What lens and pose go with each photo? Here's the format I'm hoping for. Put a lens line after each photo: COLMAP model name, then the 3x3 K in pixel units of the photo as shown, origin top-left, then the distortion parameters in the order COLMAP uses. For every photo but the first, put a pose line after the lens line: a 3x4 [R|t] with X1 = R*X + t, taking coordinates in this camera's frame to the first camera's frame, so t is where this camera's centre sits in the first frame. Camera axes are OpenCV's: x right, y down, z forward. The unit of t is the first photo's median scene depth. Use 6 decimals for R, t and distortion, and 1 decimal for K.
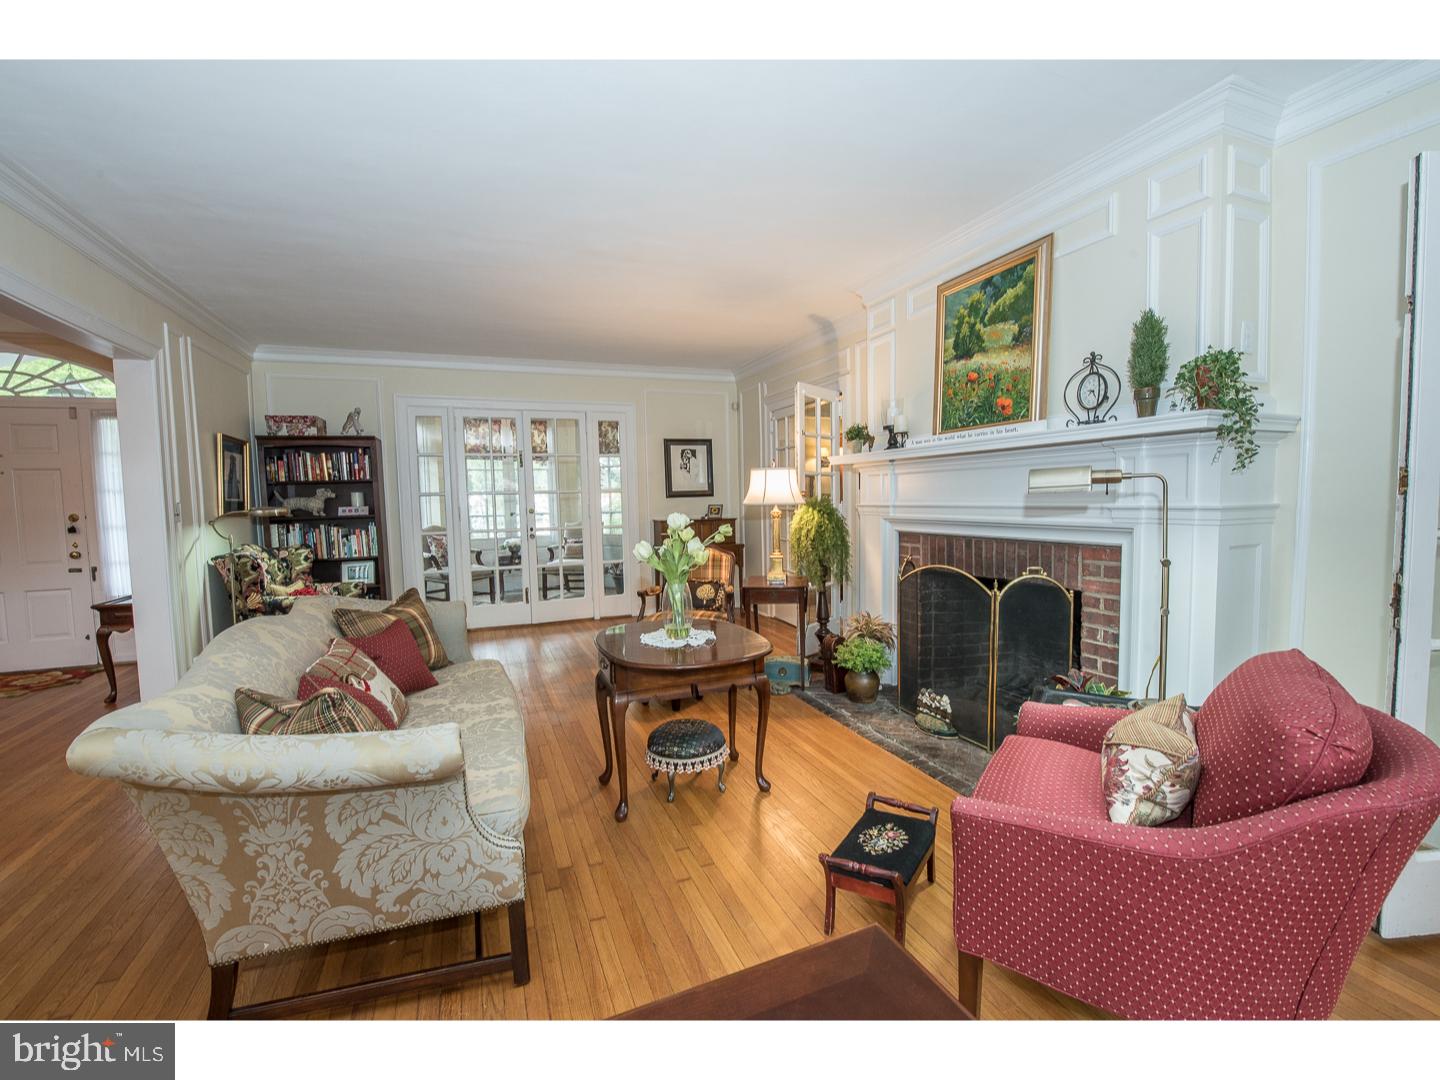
lens RADIAL K [[613.3, 0, 715.9], [0, 613.3, 537.8], [0, 0, 1]] dist [-0.004421, -0.000974]
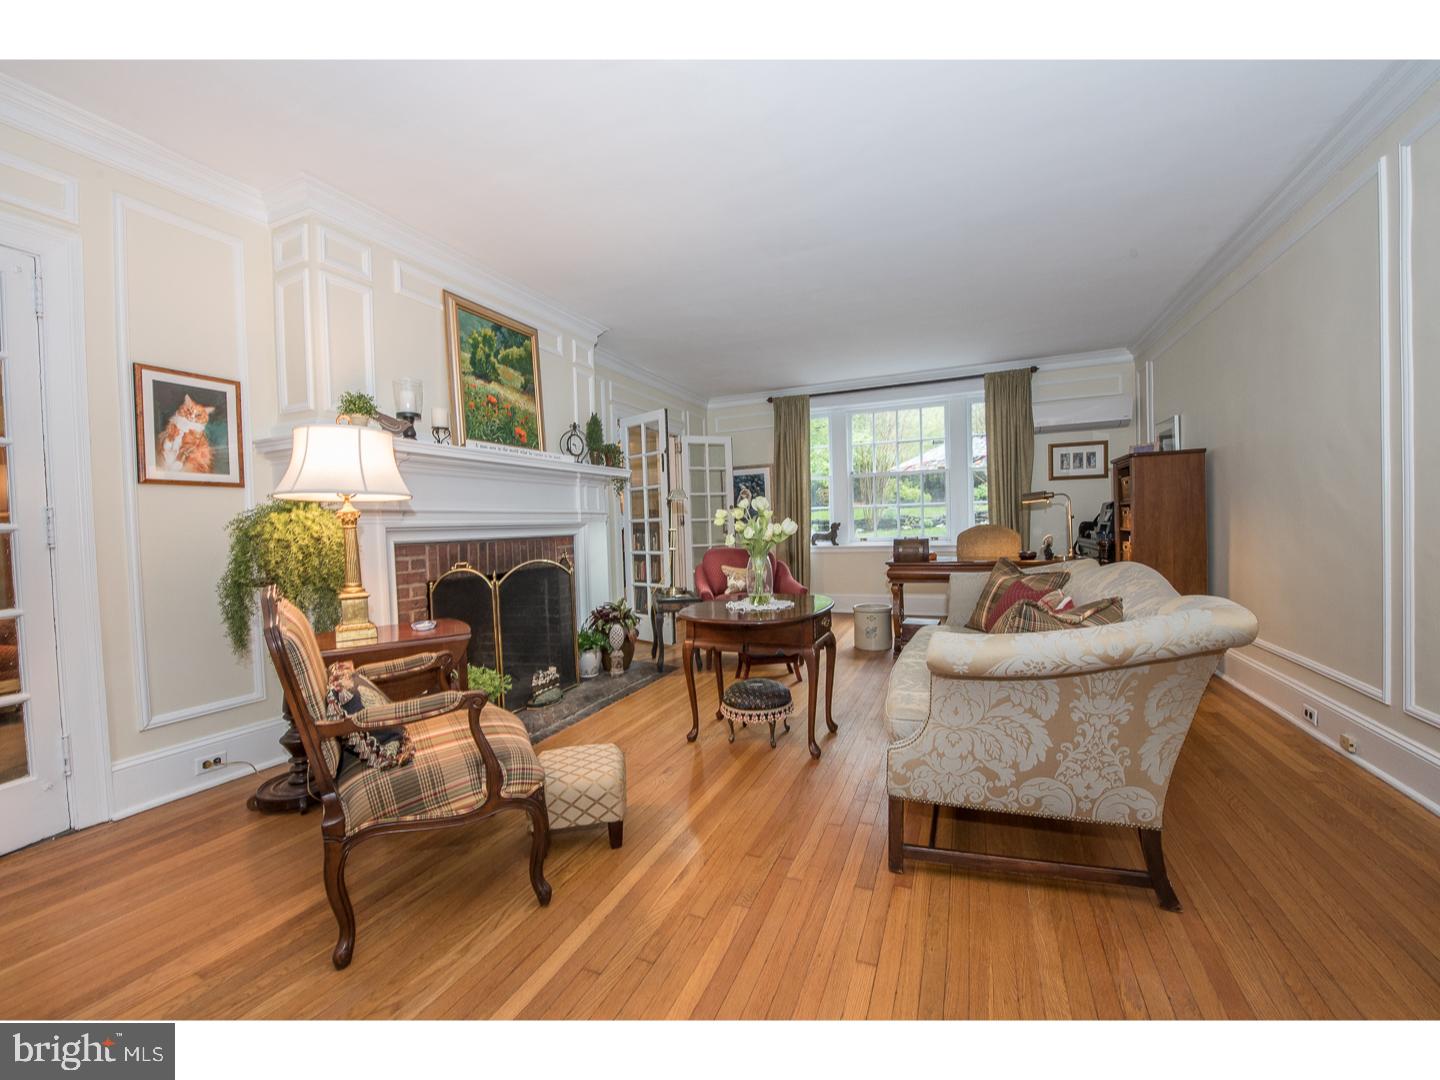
lens RADIAL K [[579.2, 0, 723.6], [0, 579.2, 538.7], [0, 0, 1]] dist [-0.018126, -0.001695]
pose [[-0.705640, 0.027304, 0.708044, -0.639657], [0.093335, 0.994132, 0.054682, -0.020922], [-0.702396, 0.104671, -0.704048, 1.461882]]
